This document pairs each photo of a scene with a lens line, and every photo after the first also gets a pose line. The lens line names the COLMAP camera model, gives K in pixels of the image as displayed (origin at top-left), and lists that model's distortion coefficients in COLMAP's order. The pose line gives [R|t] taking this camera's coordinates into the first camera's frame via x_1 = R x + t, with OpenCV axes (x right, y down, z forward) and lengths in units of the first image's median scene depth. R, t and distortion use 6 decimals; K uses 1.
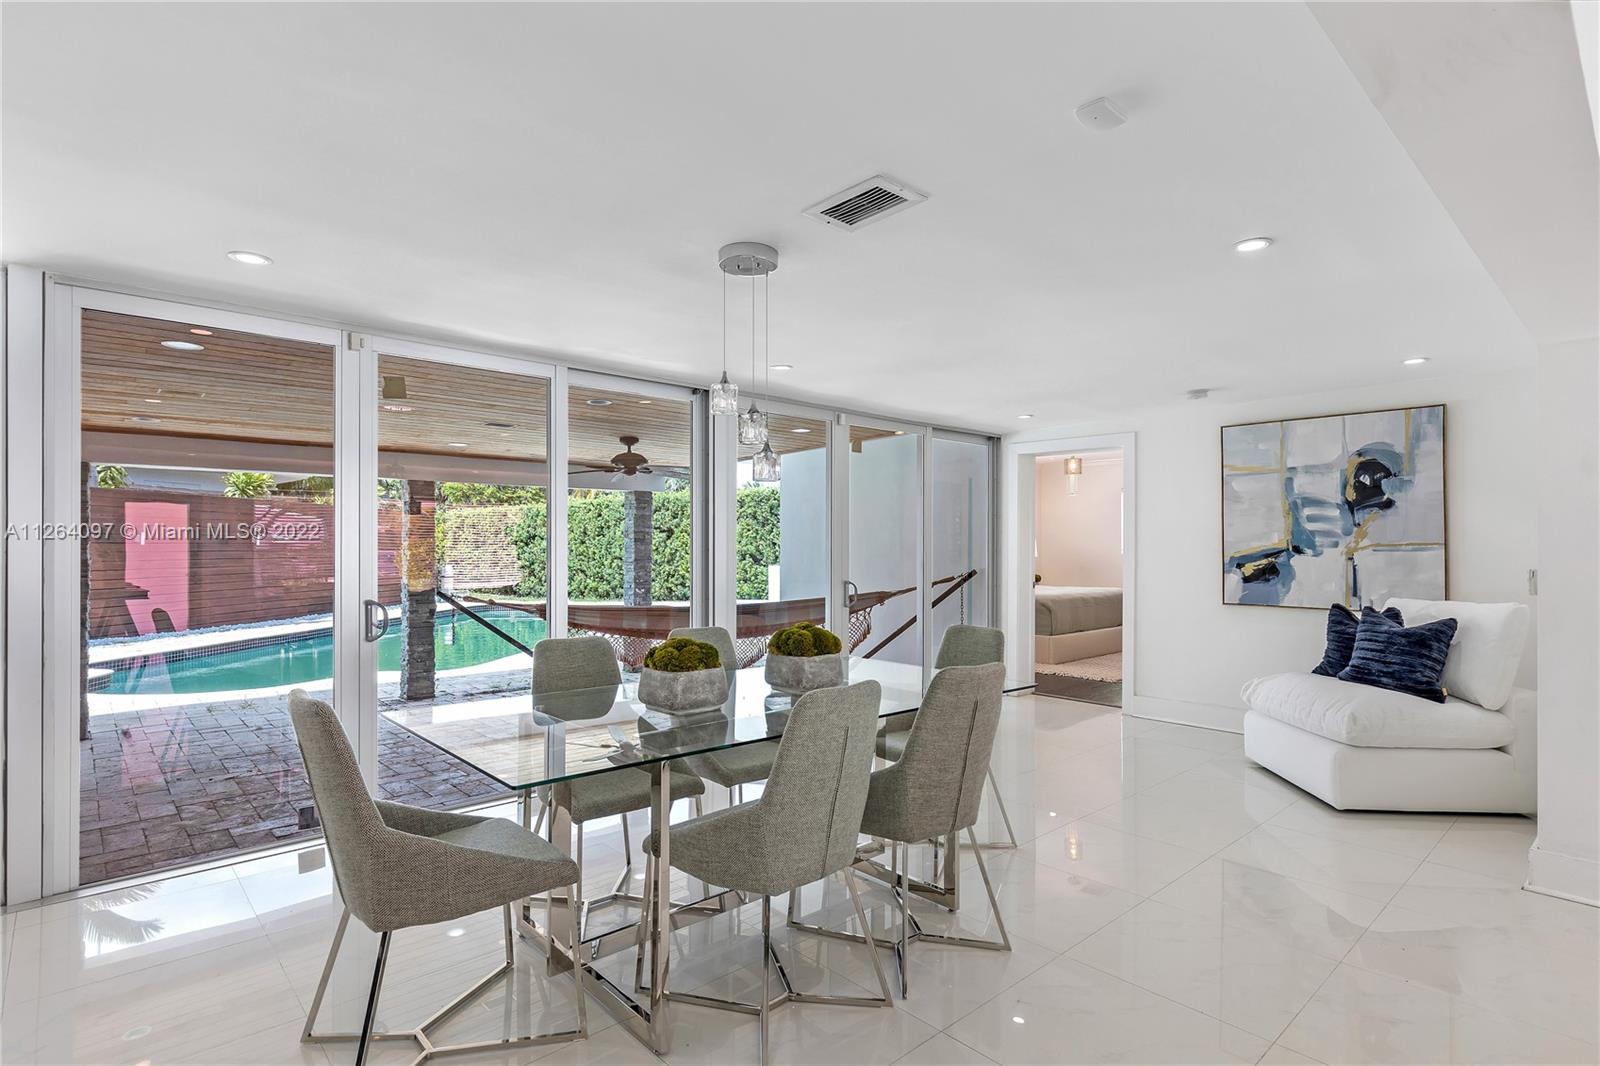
lens RADIAL K [[793.4, 0, 800.0], [0, 793.4, 533.0], [0, 0, 1]] dist [0.027175, 0.000008]
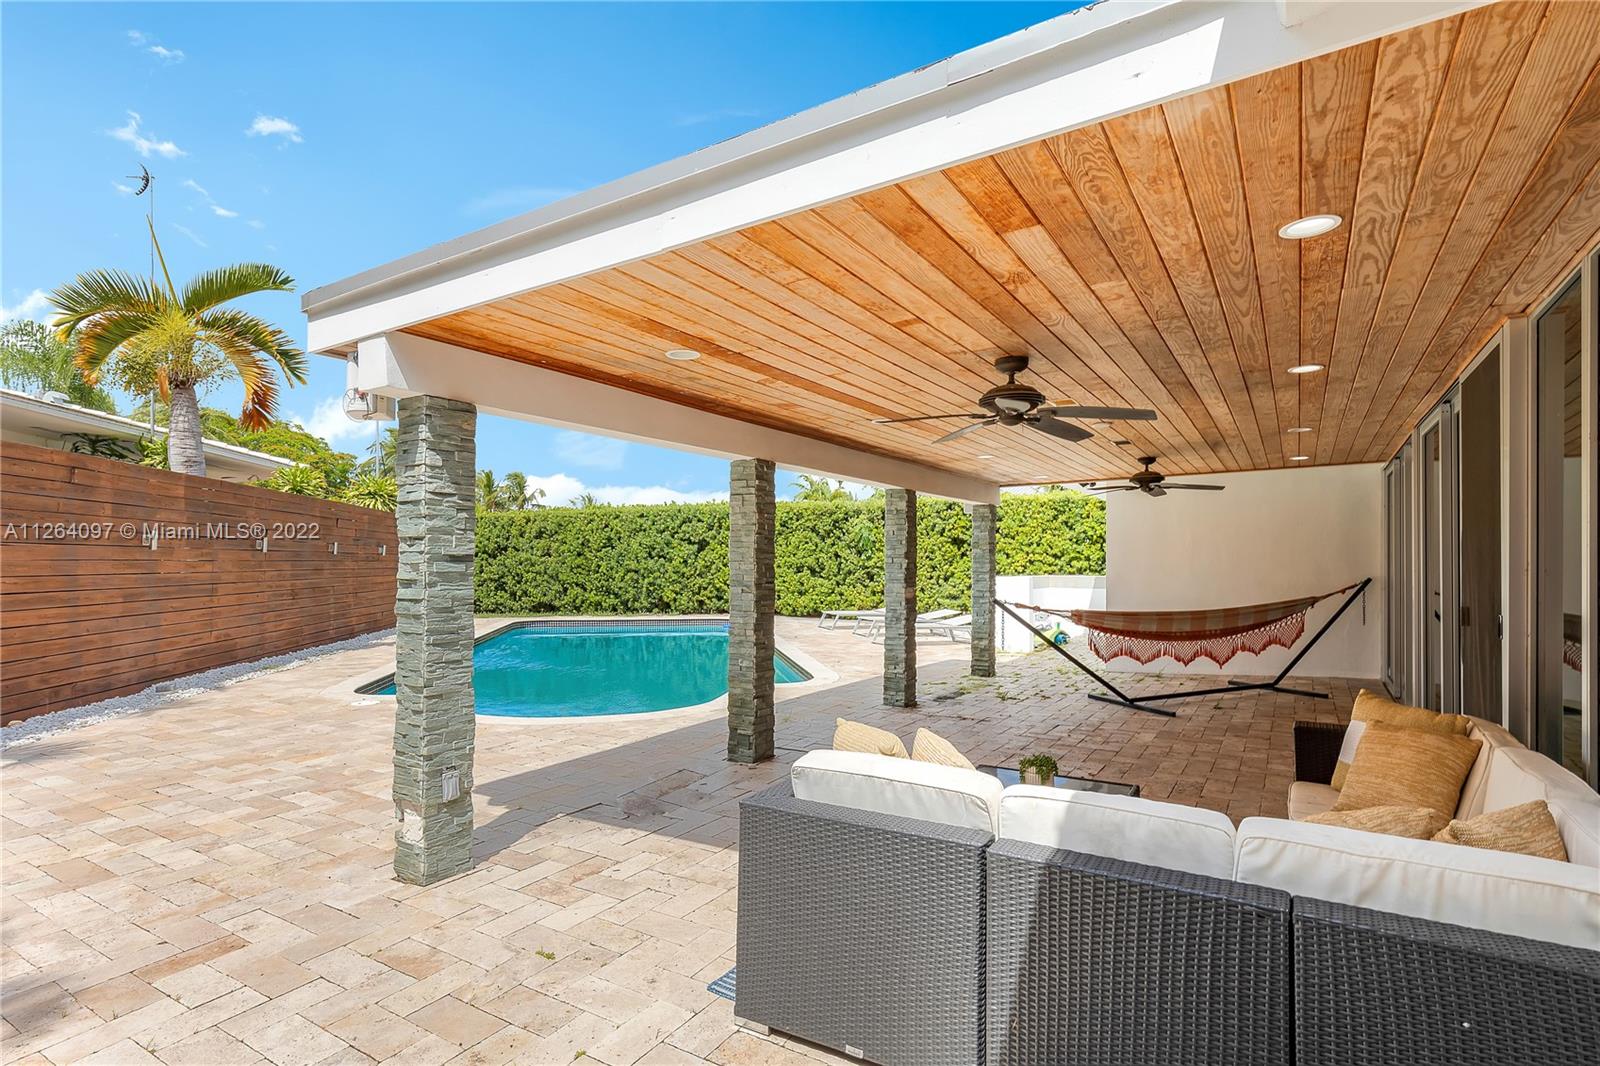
lens RADIAL K [[793.4, 0, 800.0], [0, 793.4, 533.0], [0, 0, 1]] dist [0.027175, 0.000008]
pose [[0.964994, 0.012670, 0.261967, -0.305057], [-0.007865, 0.999781, -0.019382, 0.003056], [-0.262155, 0.016643, 0.964882, 0.019074]]
